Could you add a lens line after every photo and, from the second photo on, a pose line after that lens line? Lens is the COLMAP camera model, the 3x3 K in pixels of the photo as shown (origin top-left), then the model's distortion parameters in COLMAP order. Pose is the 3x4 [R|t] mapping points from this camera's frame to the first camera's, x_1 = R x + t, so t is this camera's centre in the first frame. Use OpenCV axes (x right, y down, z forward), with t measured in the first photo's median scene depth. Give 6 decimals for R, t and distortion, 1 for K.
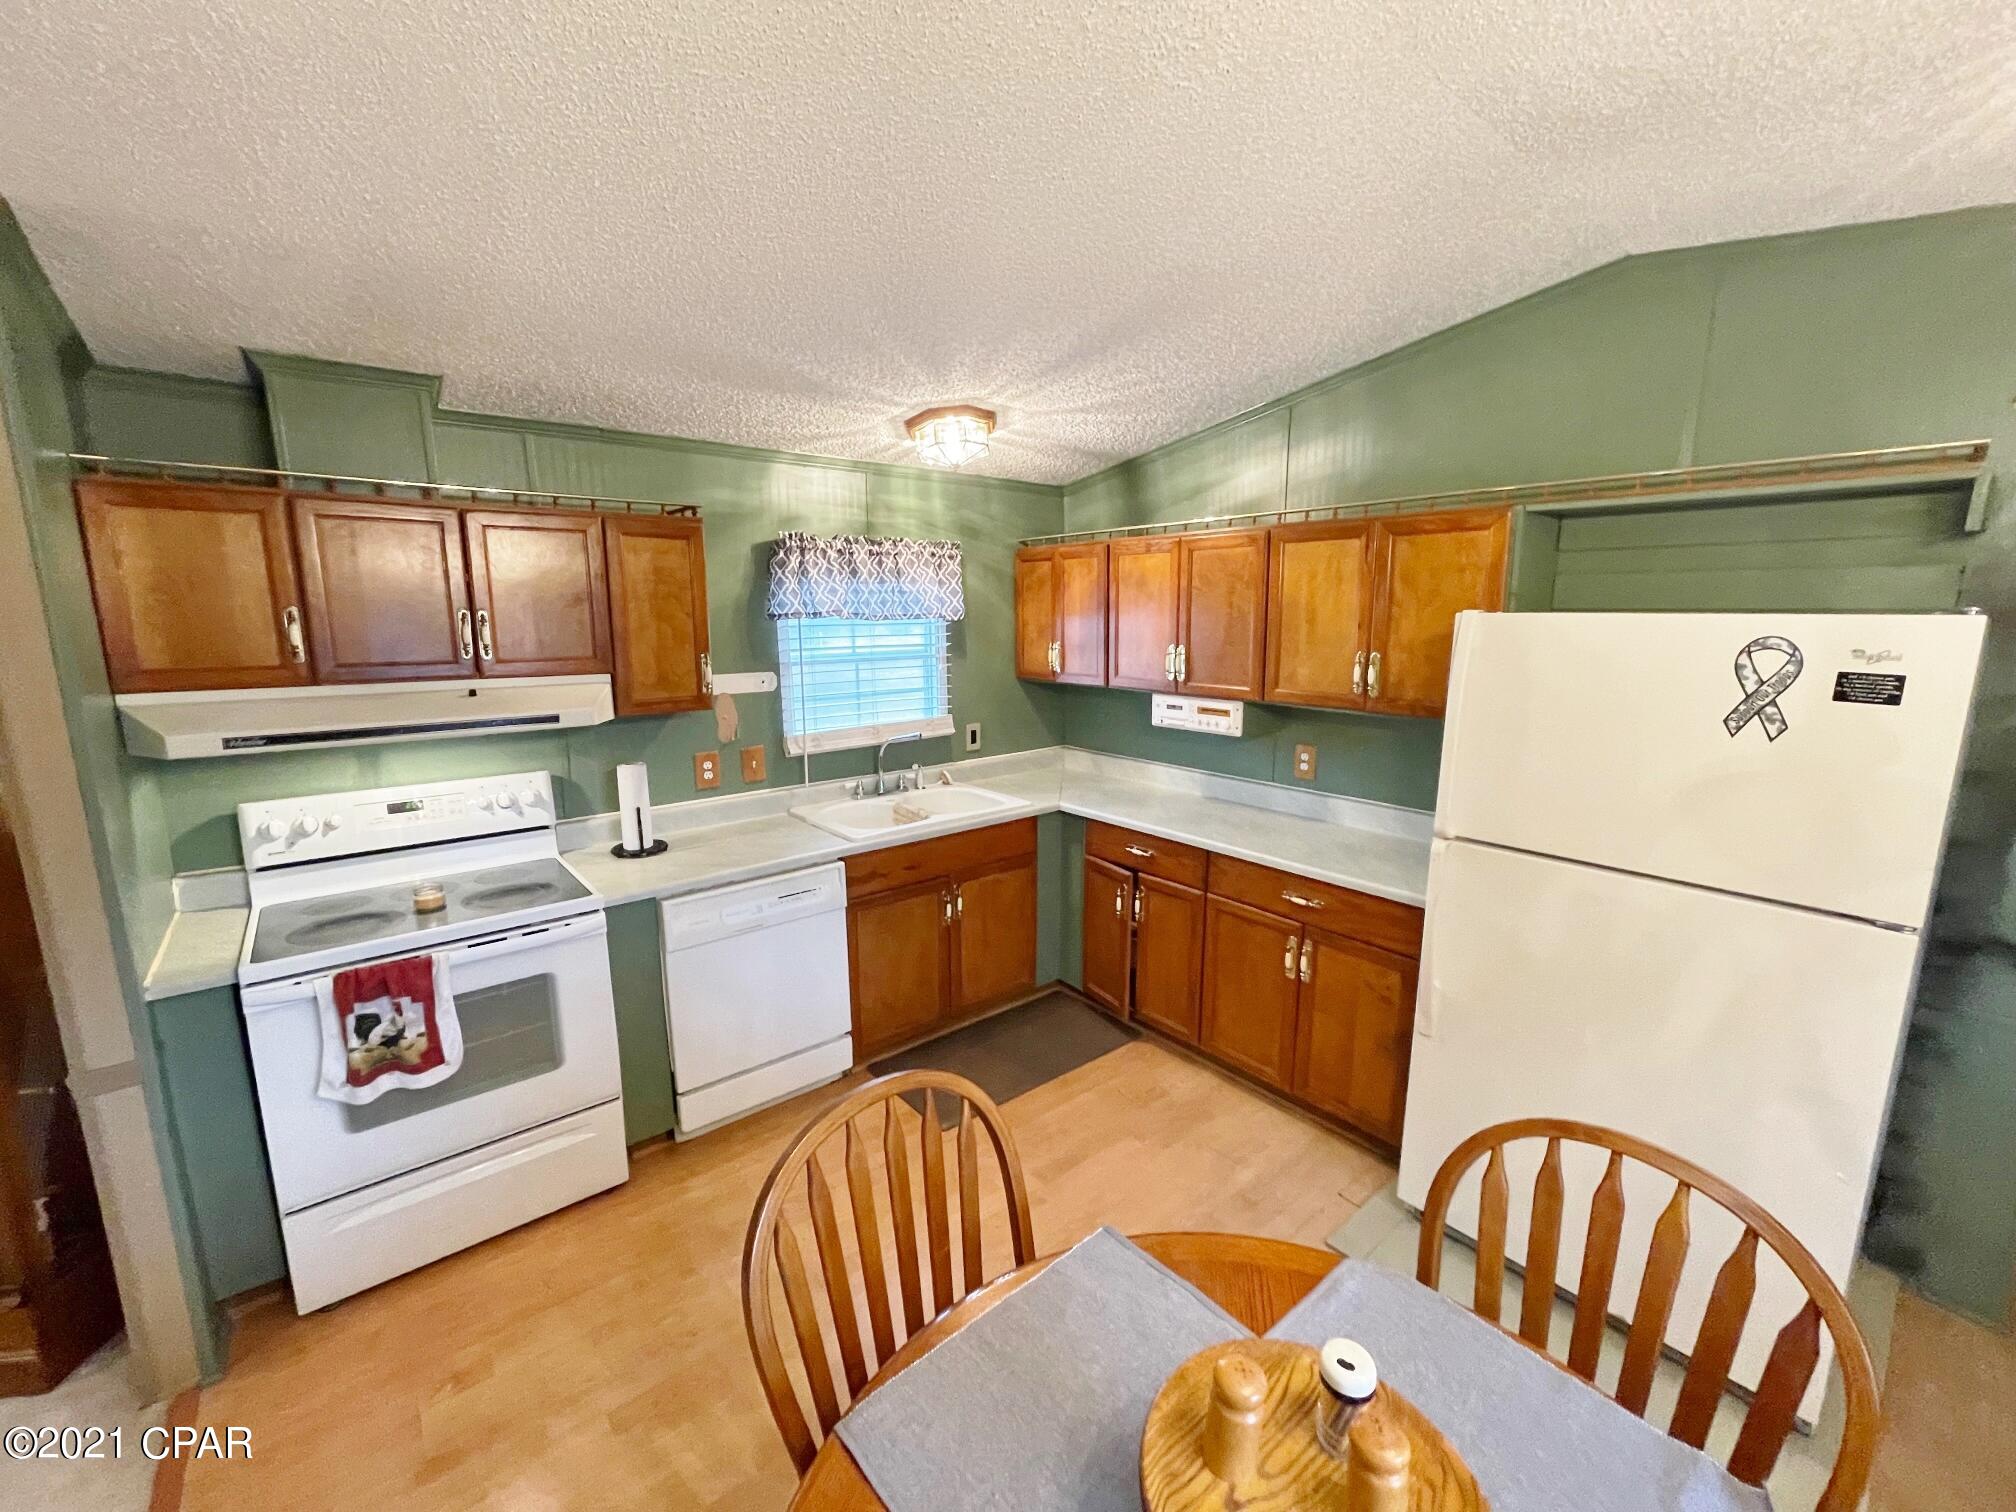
lens RADIAL K [[812.9, 0, 1006.1], [0, 812.9, 756.4], [0, 0, 1]] dist [-0.002020, -0.000167]
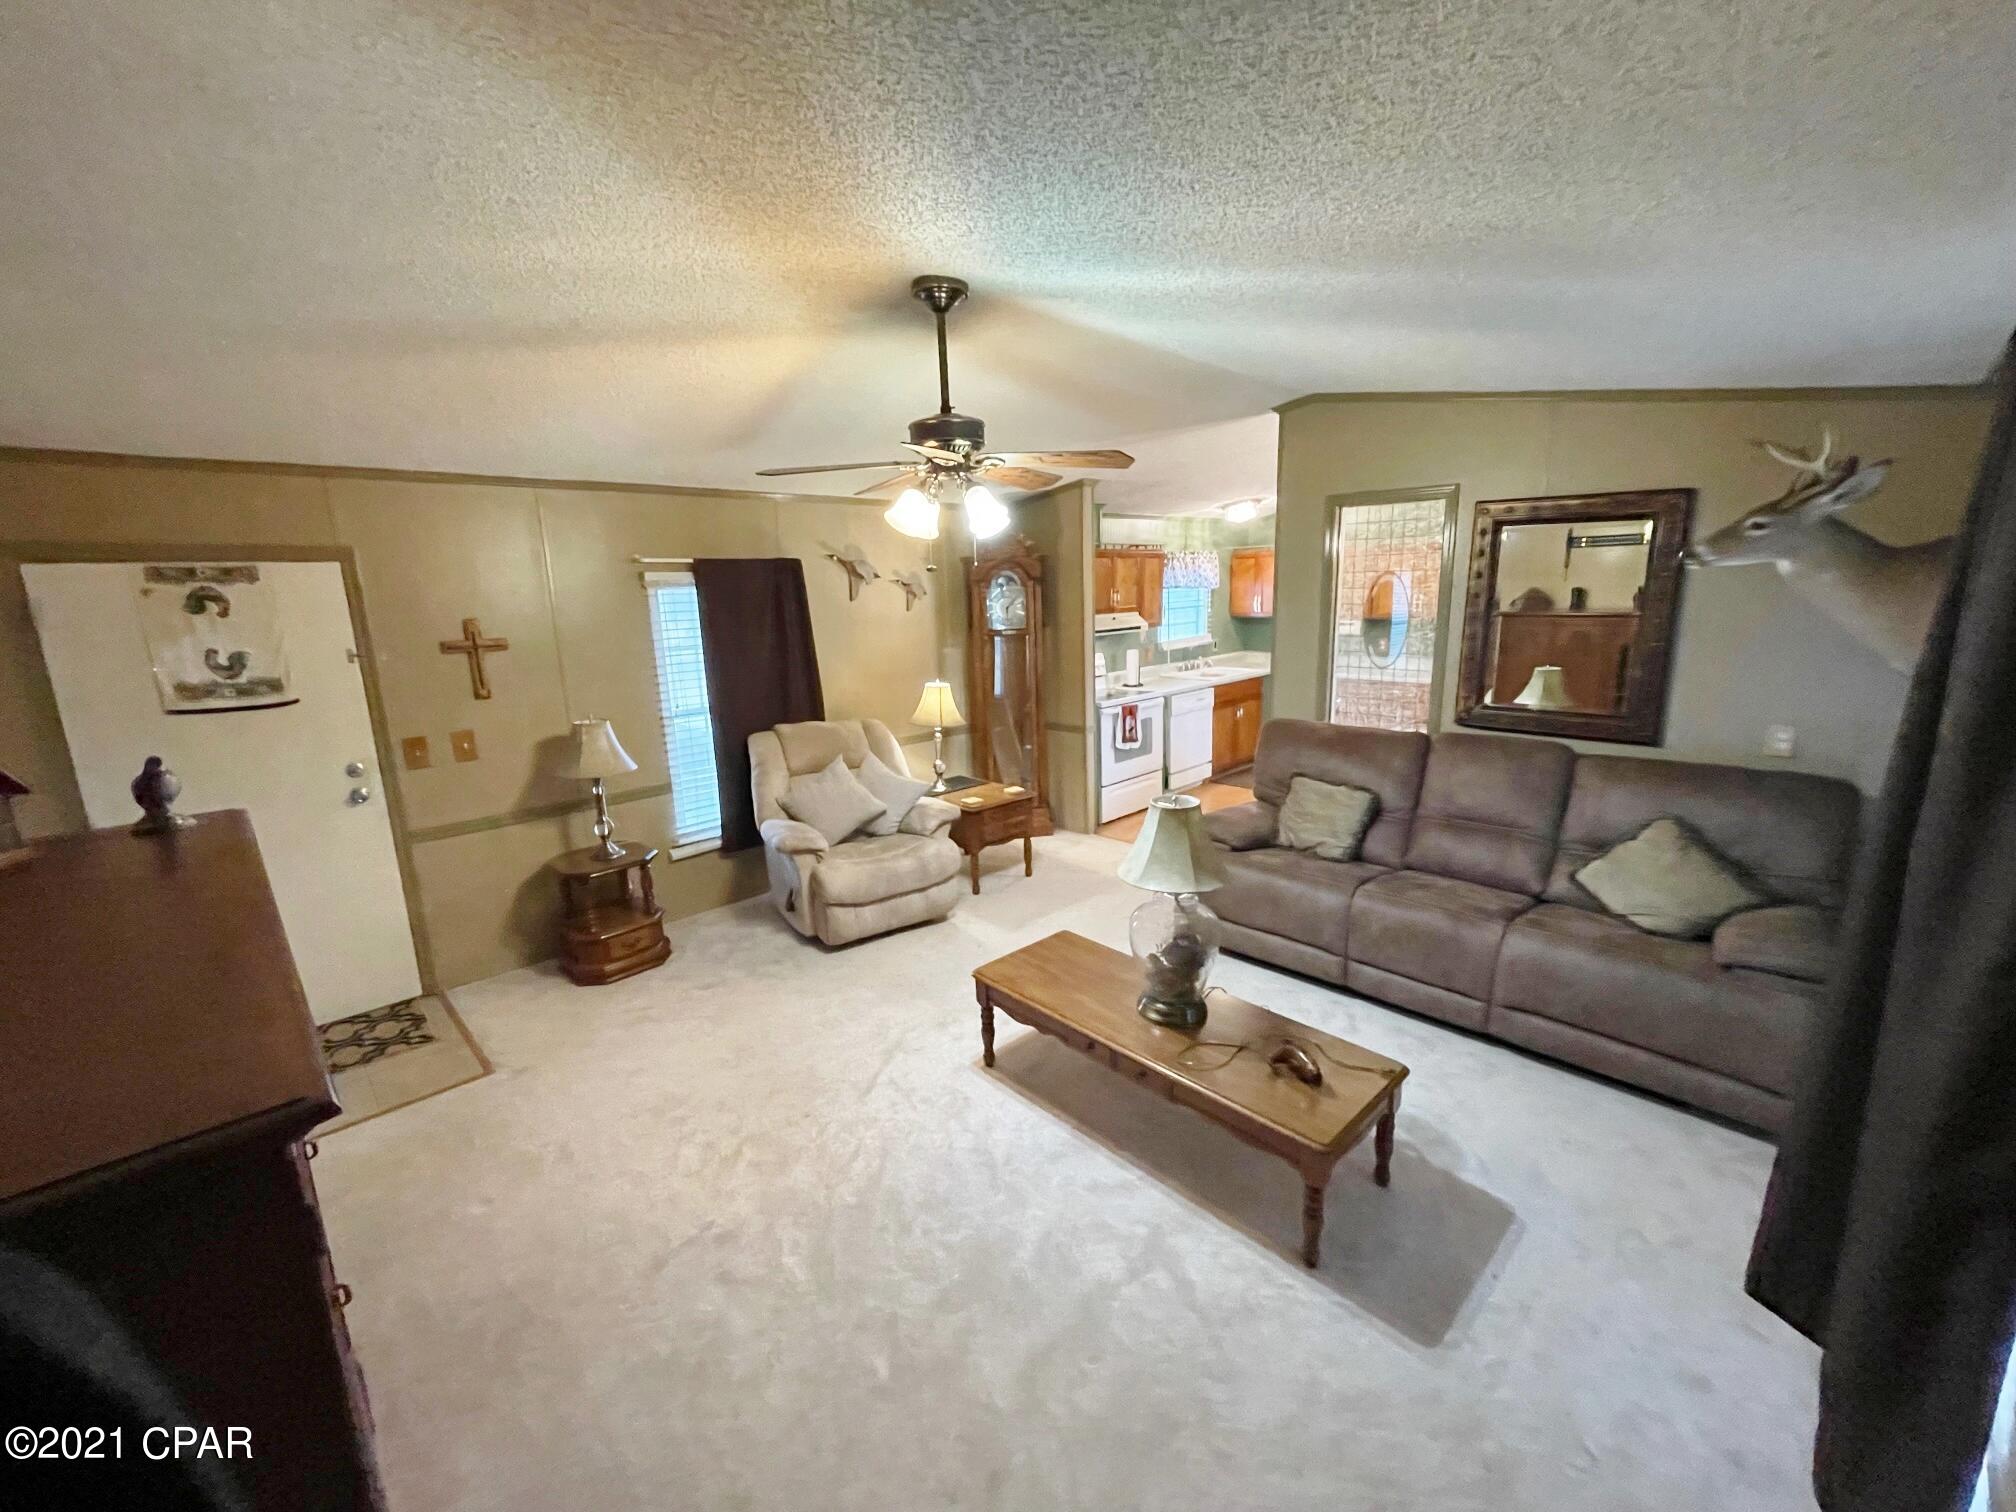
lens RADIAL K [[812.9, 0, 1006.1], [0, 812.9, 756.4], [0, 0, 1]] dist [-0.002020, -0.000167]
pose [[0.995901, -0.044943, 0.078495, -0.985243], [0.042239, 0.998467, 0.035773, 0.214146], [-0.079983, -0.032311, 0.996272, -1.347370]]
